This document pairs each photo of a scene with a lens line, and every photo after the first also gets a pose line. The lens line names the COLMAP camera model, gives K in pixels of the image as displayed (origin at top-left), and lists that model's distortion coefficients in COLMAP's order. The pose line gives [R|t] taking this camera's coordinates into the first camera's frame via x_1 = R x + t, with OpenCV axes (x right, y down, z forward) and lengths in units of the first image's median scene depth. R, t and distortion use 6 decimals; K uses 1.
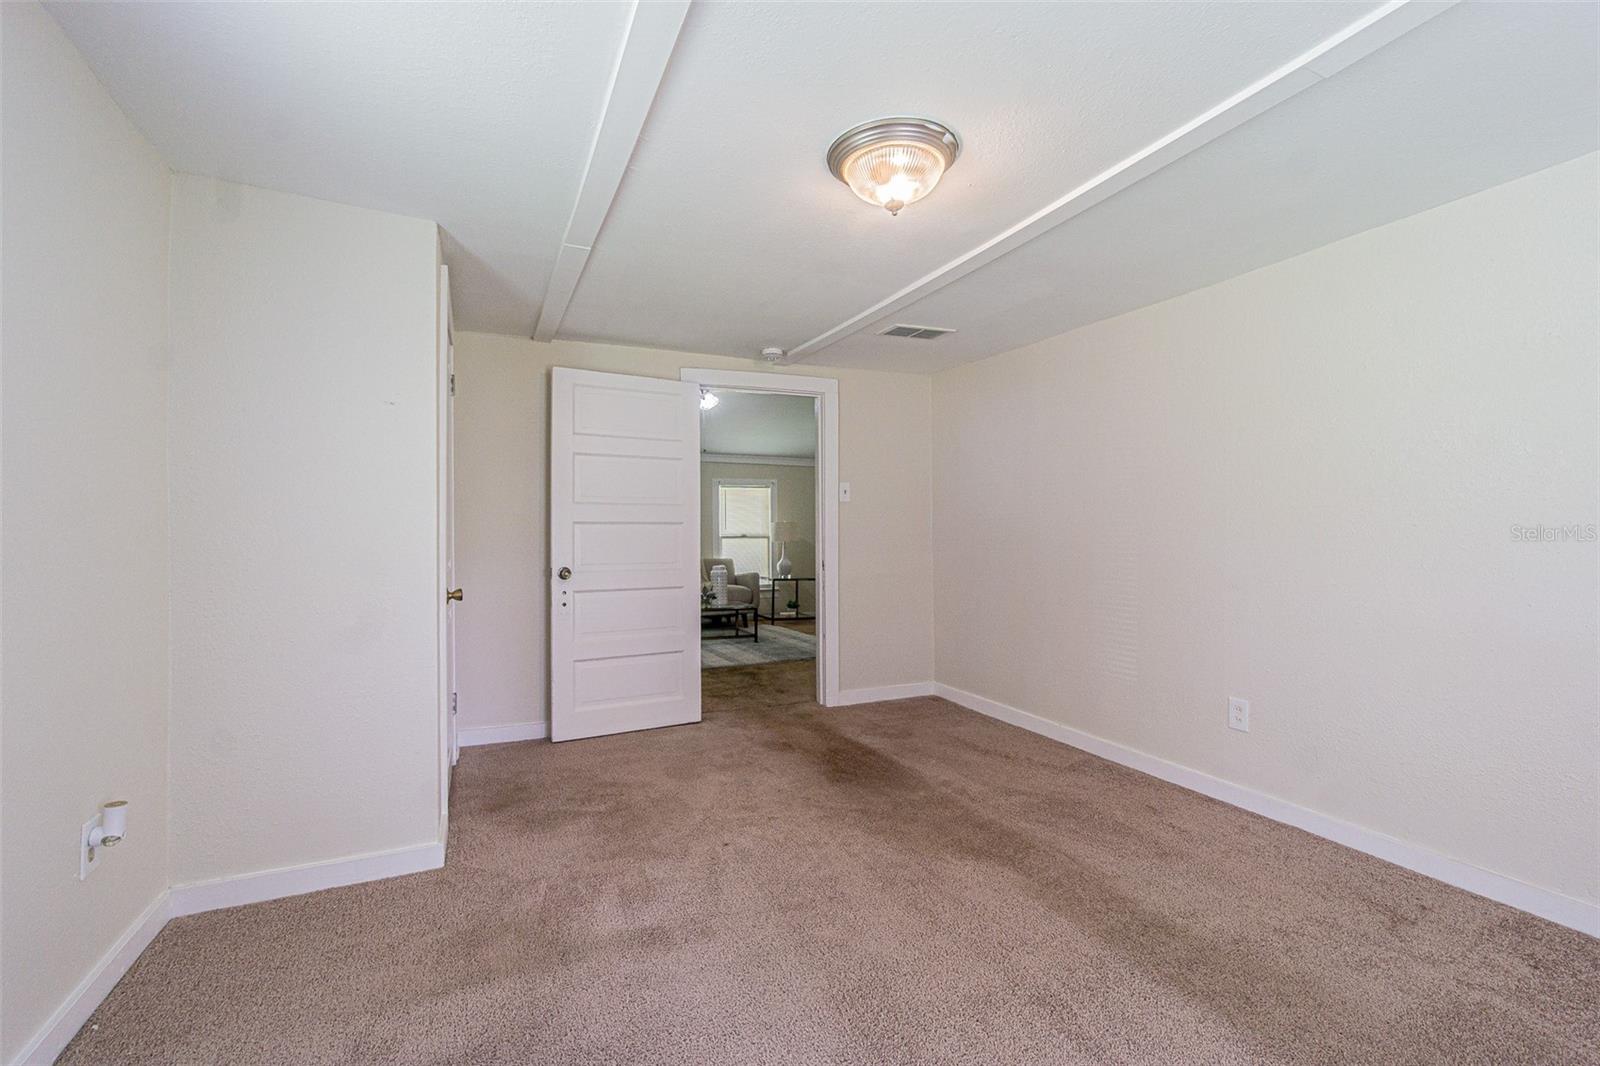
lens RADIAL K [[692.1, 0, 793.9], [0, 692.1, 531.8], [0, 0, 1]] dist [-0.015195, 0.002008]
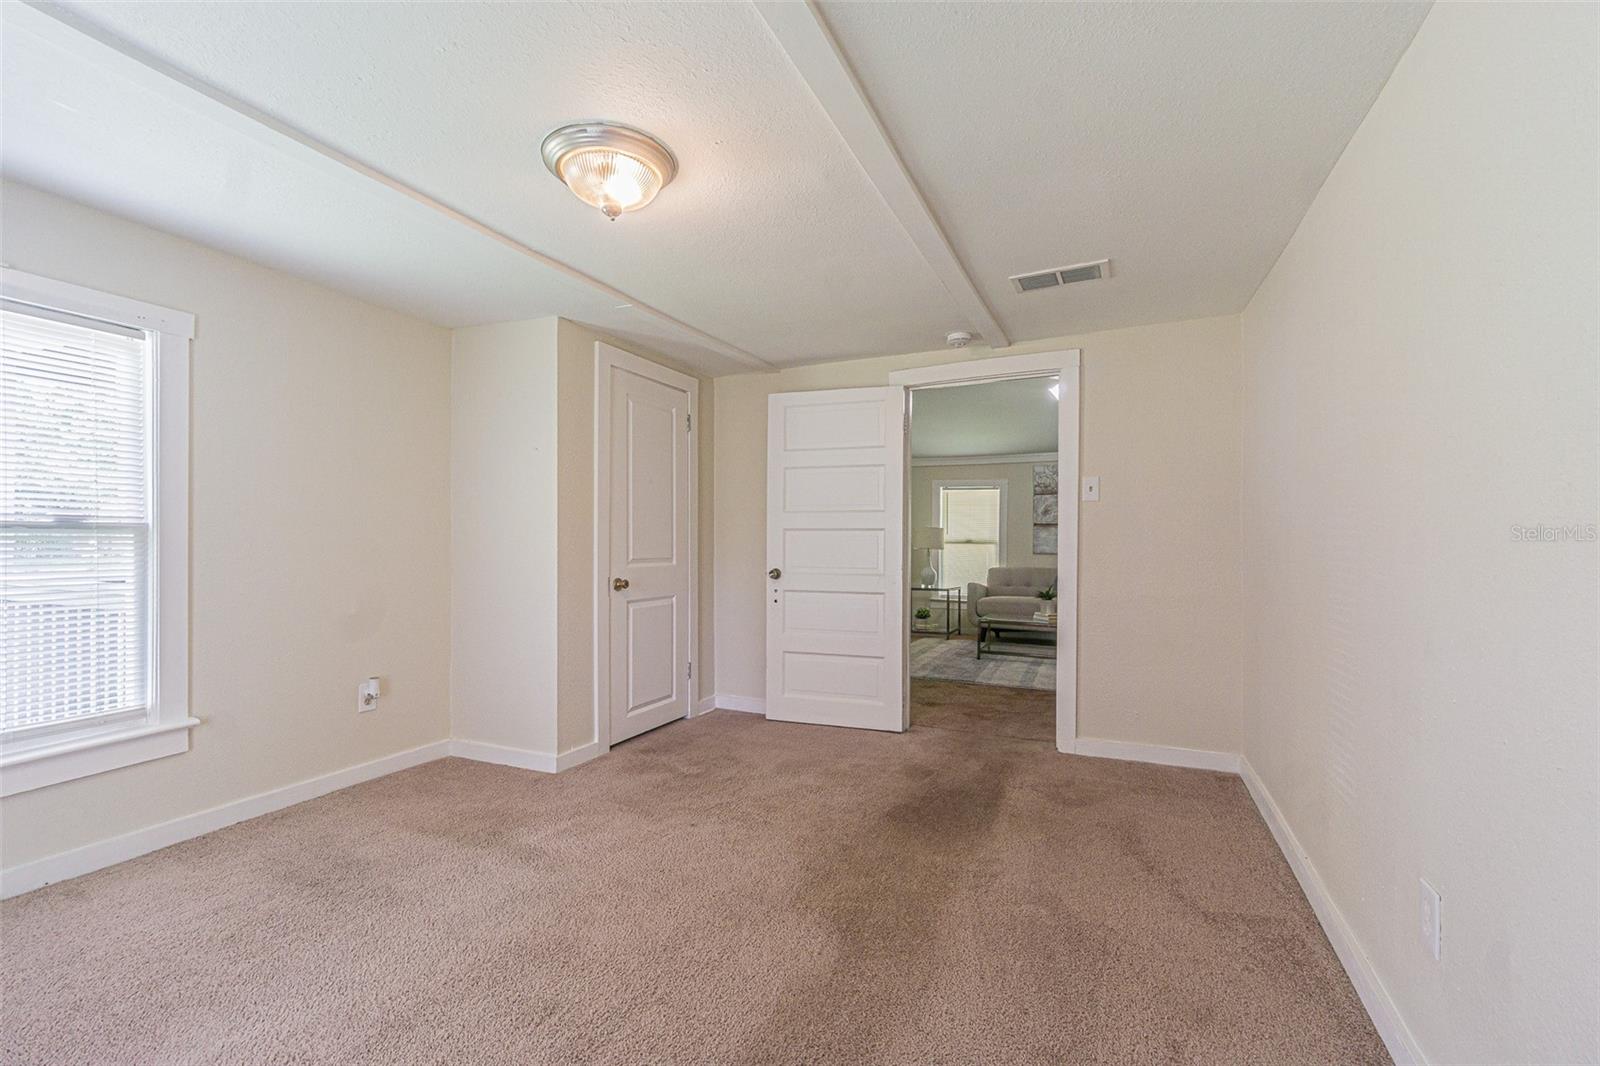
lens RADIAL K [[692.1, 0, 798.2], [0, 692.1, 538.4], [0, 0, 1]] dist [-0.015195, 0.002008]
pose [[0.661010, 0.002092, -0.750374, 0.550901], [-0.003176, 0.999995, -0.000009, 0.001998], [0.750371, 0.002389, 0.661013, 0.272882]]
